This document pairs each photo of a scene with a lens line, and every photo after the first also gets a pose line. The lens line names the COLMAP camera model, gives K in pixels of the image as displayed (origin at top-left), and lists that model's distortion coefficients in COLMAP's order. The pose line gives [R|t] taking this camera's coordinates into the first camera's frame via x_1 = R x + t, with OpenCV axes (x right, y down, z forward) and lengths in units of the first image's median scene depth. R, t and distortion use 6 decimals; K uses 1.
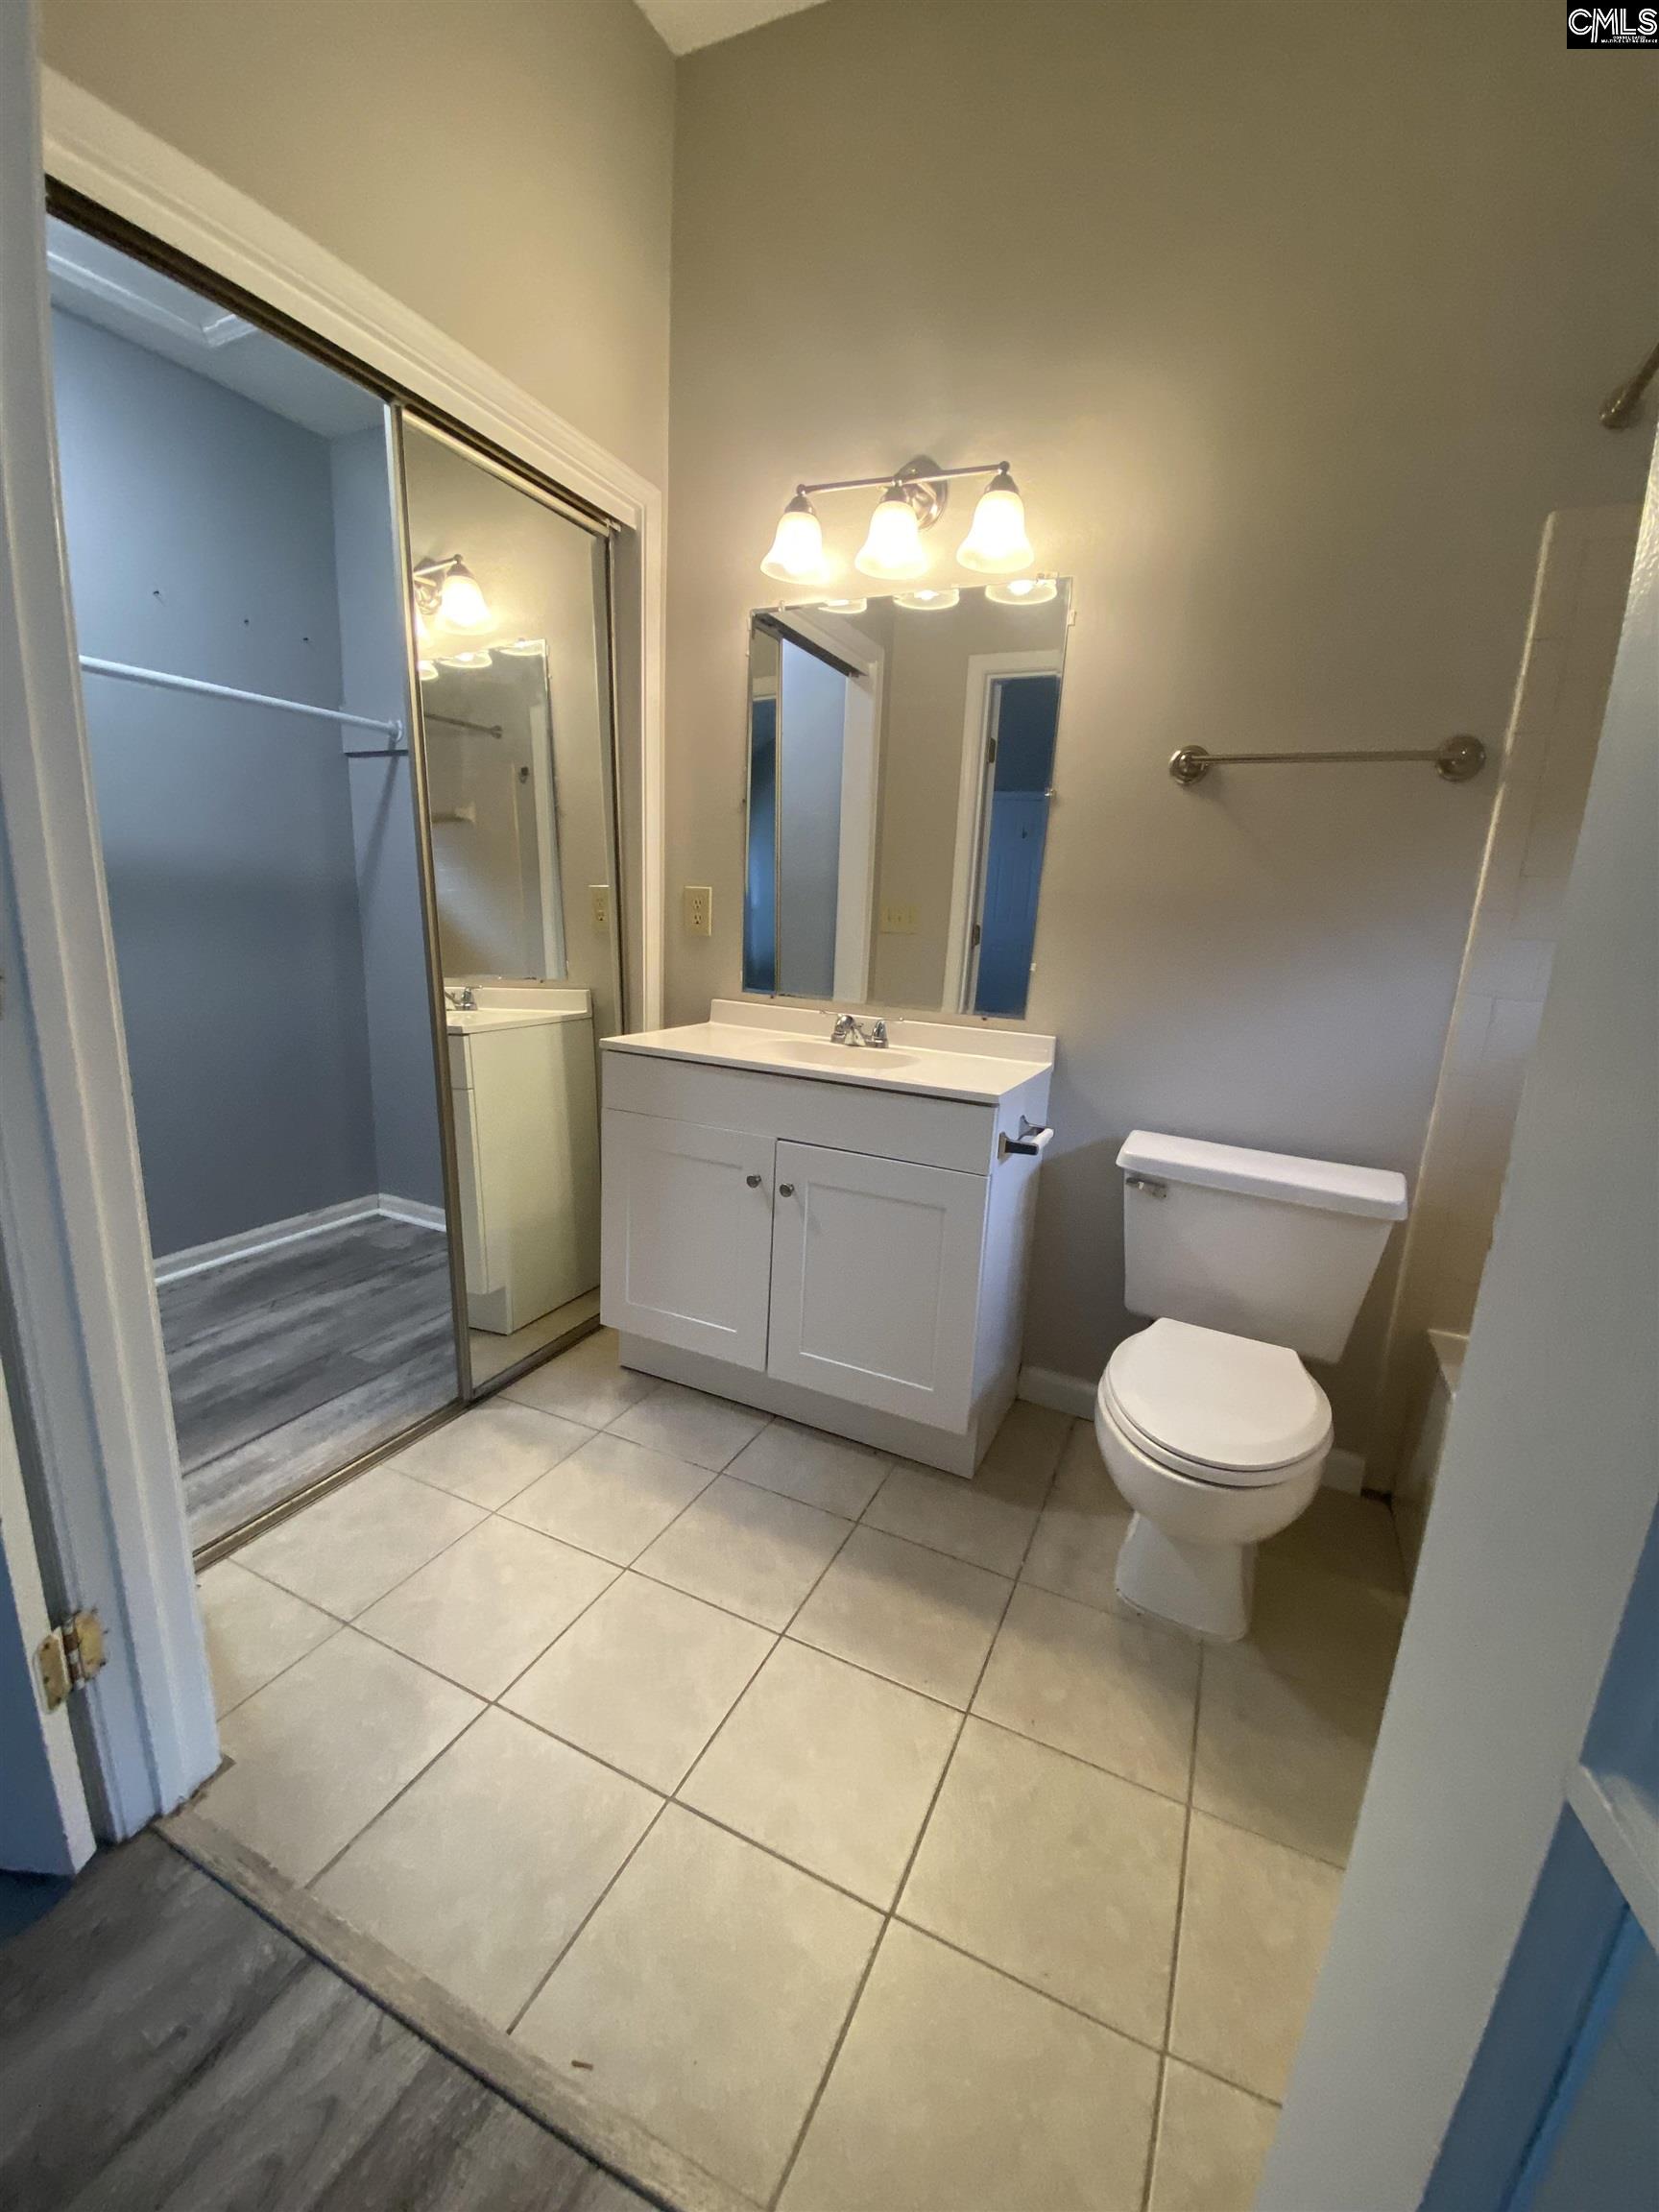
lens RADIAL K [[900.4, 0, 829.5], [0, 900.4, 1106.0], [0, 0, 1]] dist [-0.000977, -0.013001]
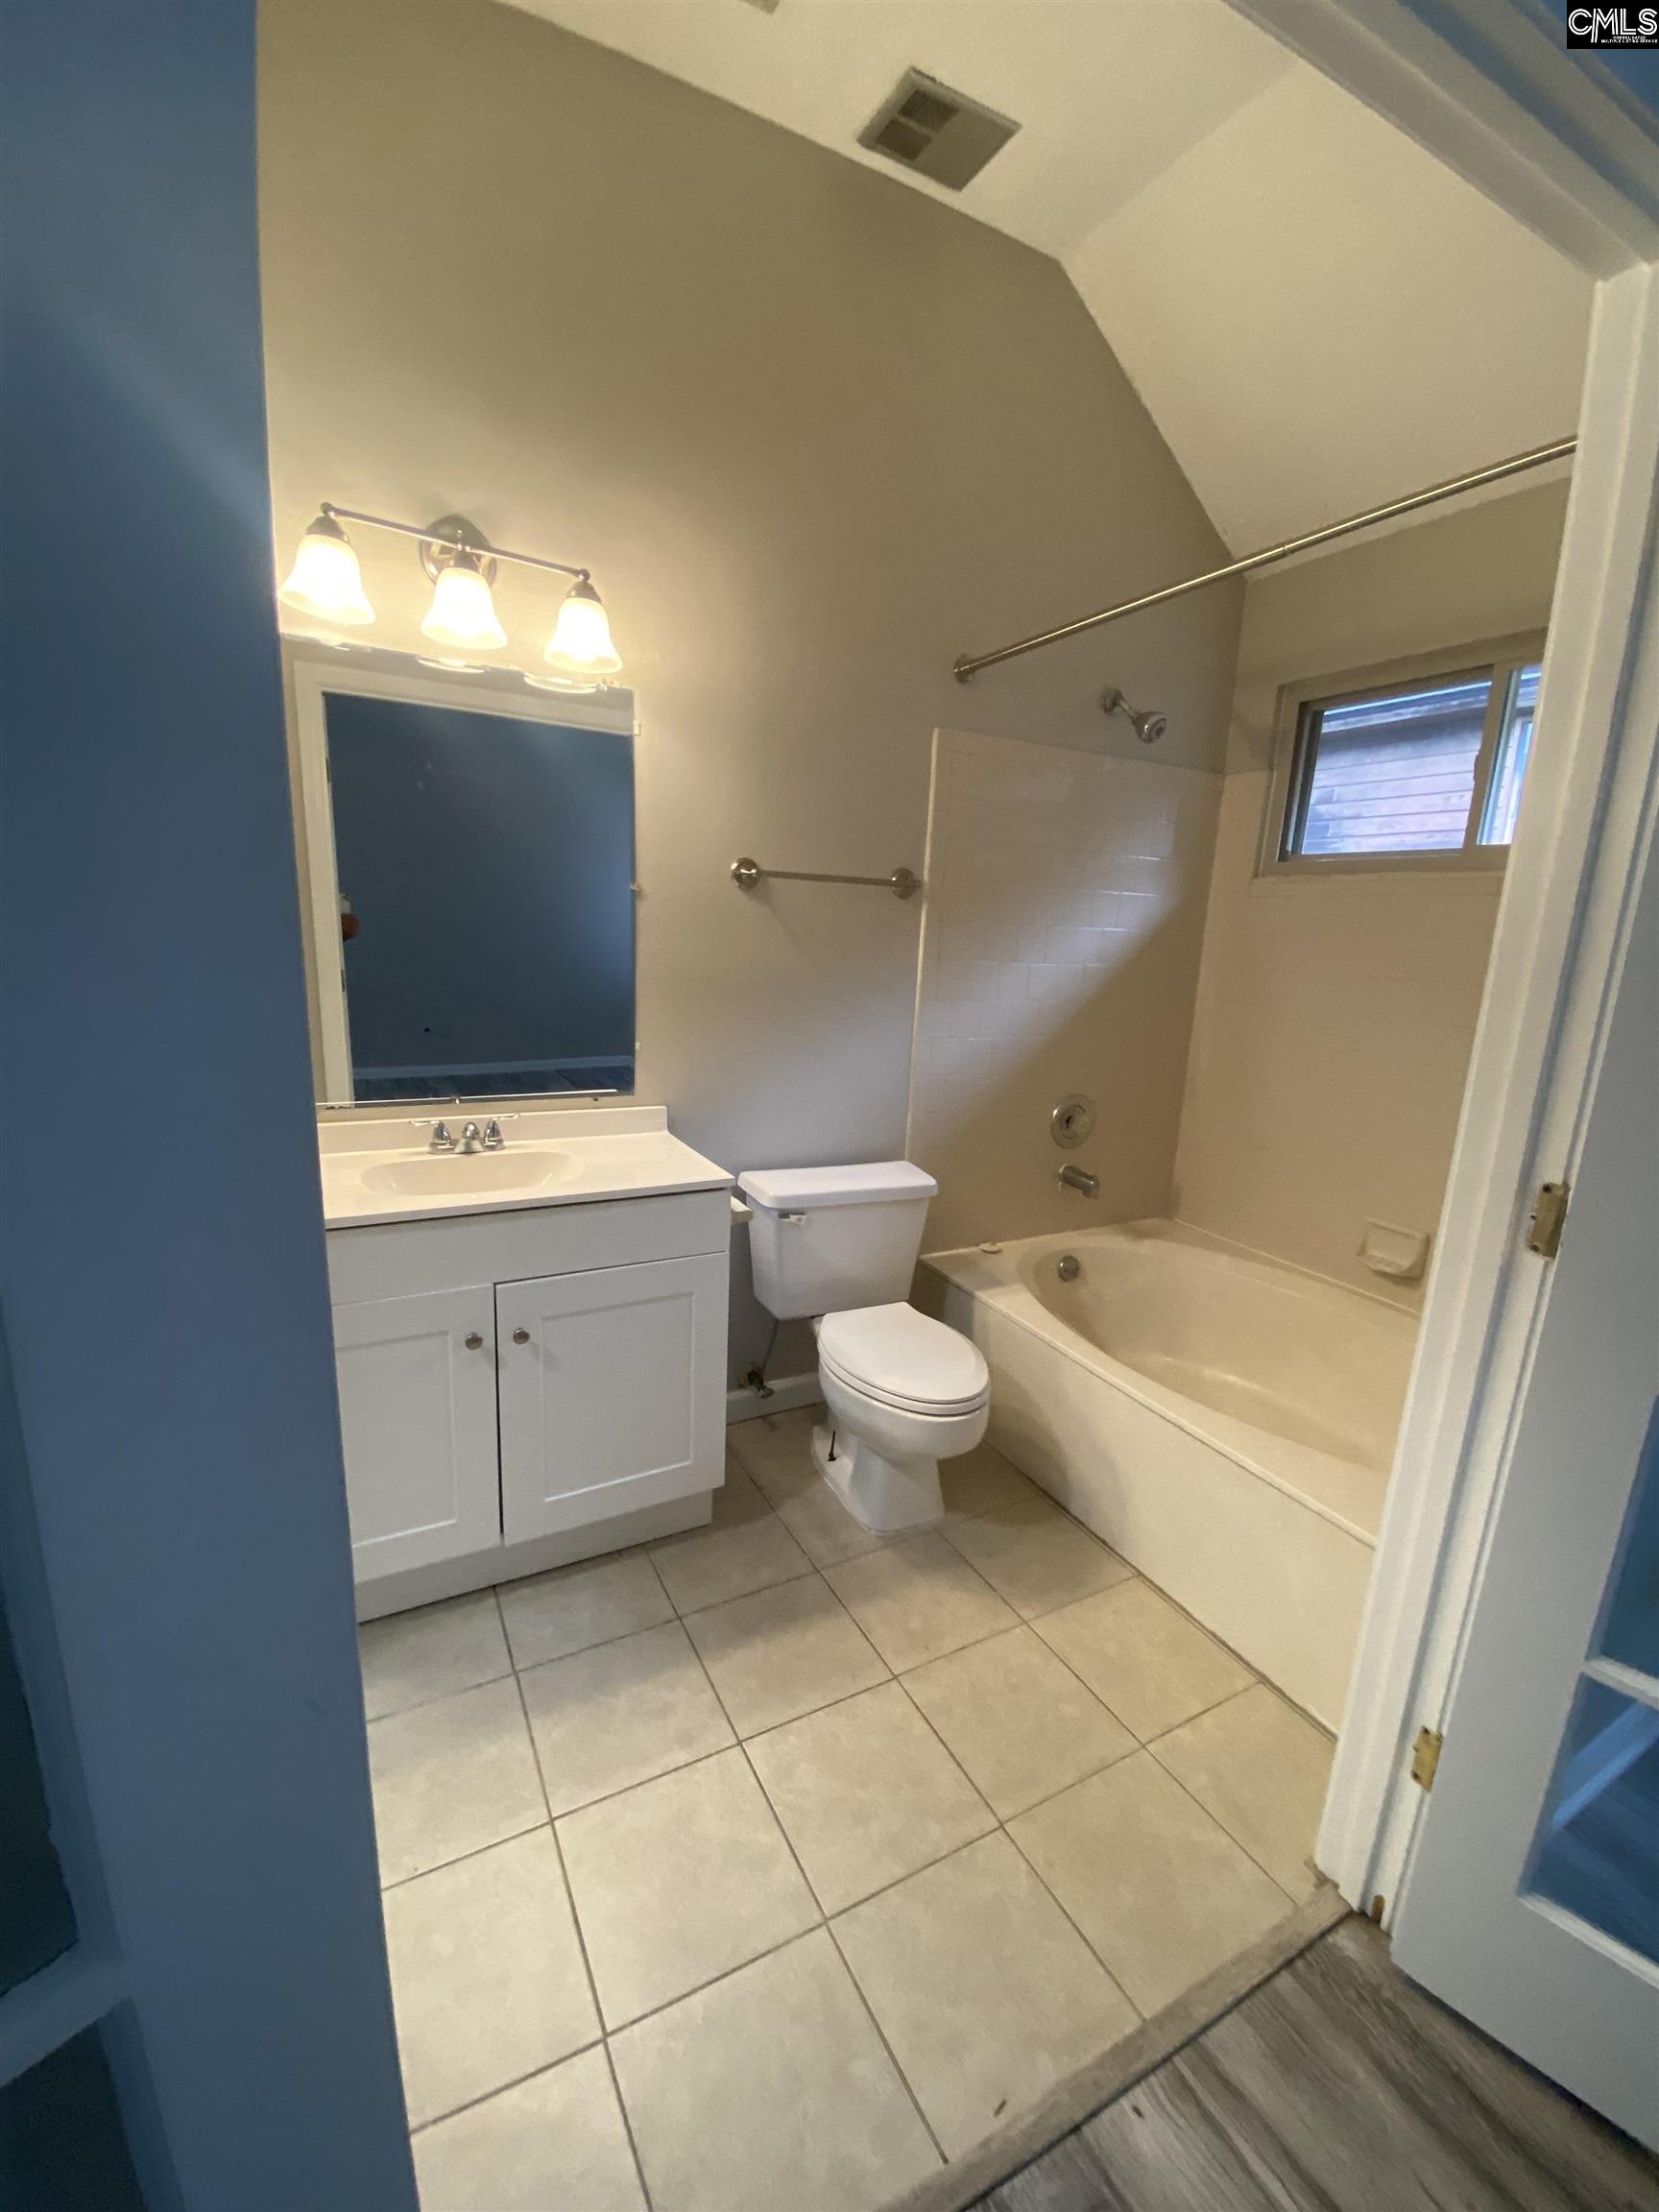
lens RADIAL K [[893.1, 0, 826.7], [0, 893.1, 1120.3], [0, 0, 1]] dist [0.024343, -0.024050]
pose [[0.592991, -0.193162, 0.781697, -0.566797], [0.166533, 0.979231, 0.115642, -0.185267], [-0.787799, 0.061604, 0.612843, 0.205666]]
